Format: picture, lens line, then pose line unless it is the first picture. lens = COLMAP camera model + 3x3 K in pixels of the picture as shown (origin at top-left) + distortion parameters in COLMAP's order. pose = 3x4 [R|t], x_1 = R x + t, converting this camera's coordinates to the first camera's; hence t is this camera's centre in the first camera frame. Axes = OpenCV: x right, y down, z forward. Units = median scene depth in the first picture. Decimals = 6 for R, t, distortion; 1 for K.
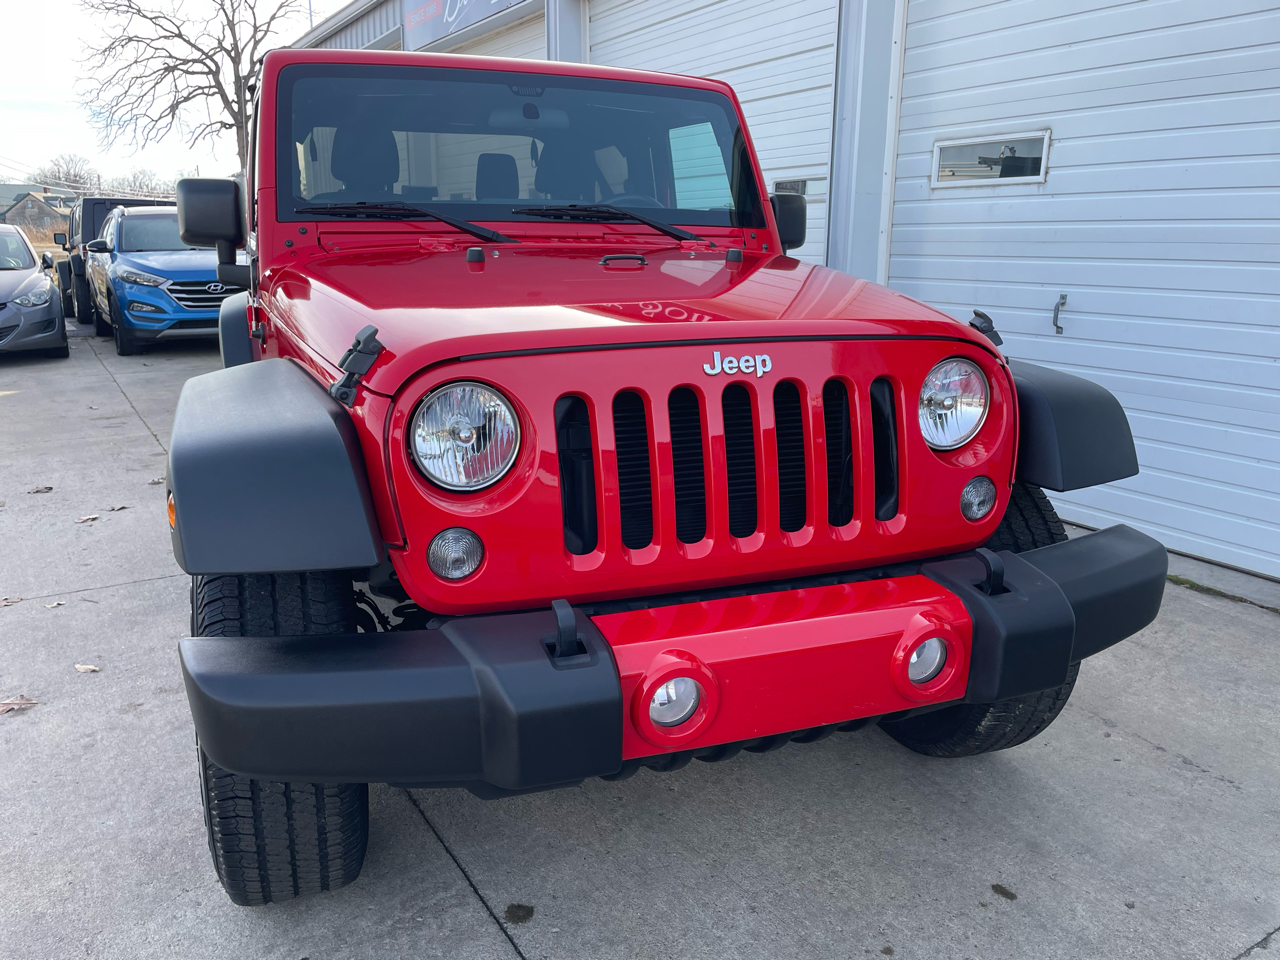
lens RADIAL K [[967.4, 0, 626.8], [0, 967.4, 479.1], [0, 0, 1]] dist [0.102280, -0.138546]
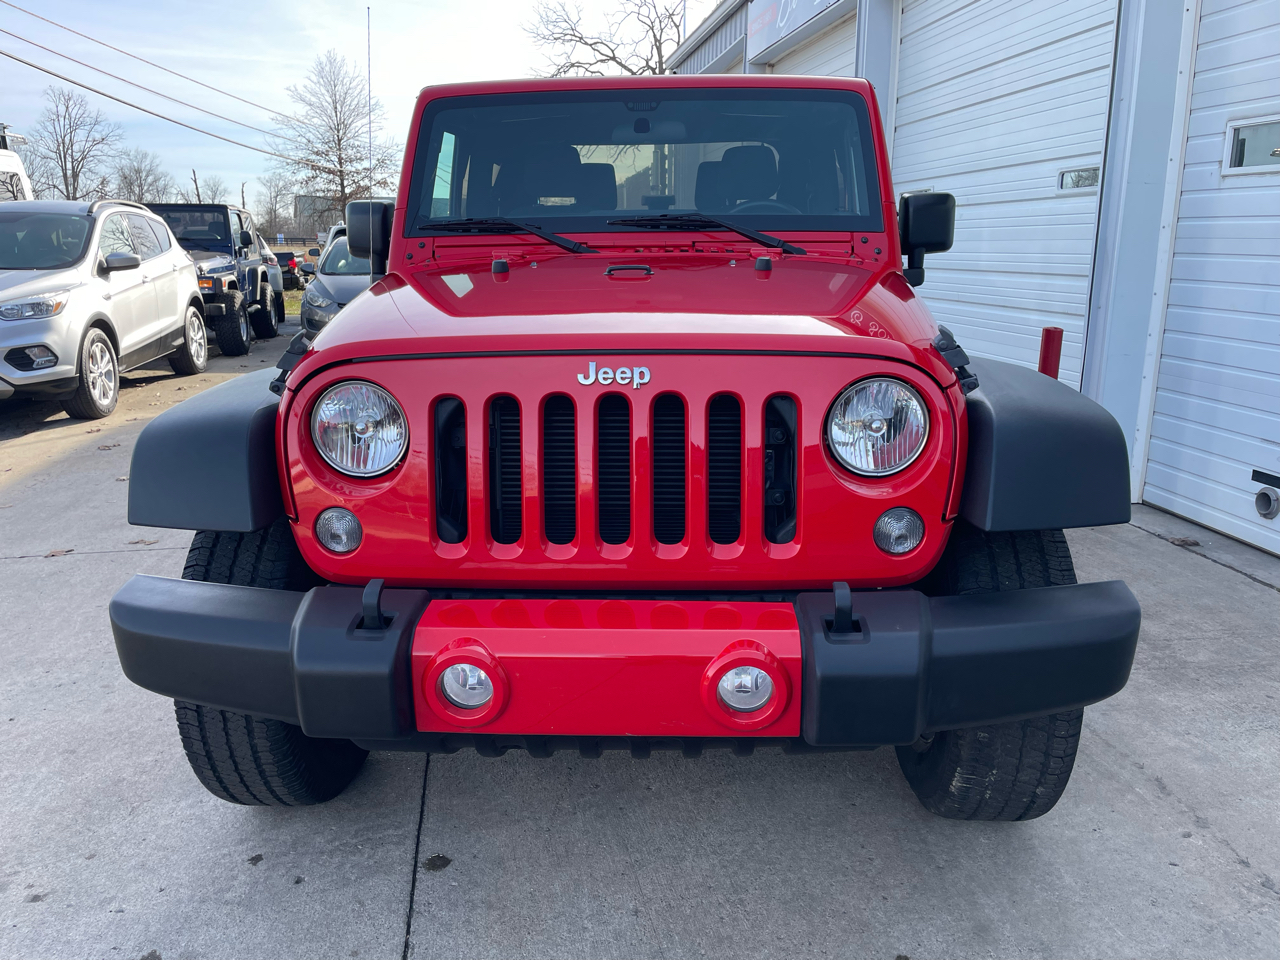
lens RADIAL K [[966.5, 0, 640.0], [0, 966.5, 480.0], [0, 0, 1]] dist [0.100311, -0.130912]
pose [[0.918712, 0.080211, -0.386697, 0.427269], [-0.079100, 0.996689, 0.018814, -0.023140], [0.386926, 0.013303, 0.922015, 0.054346]]
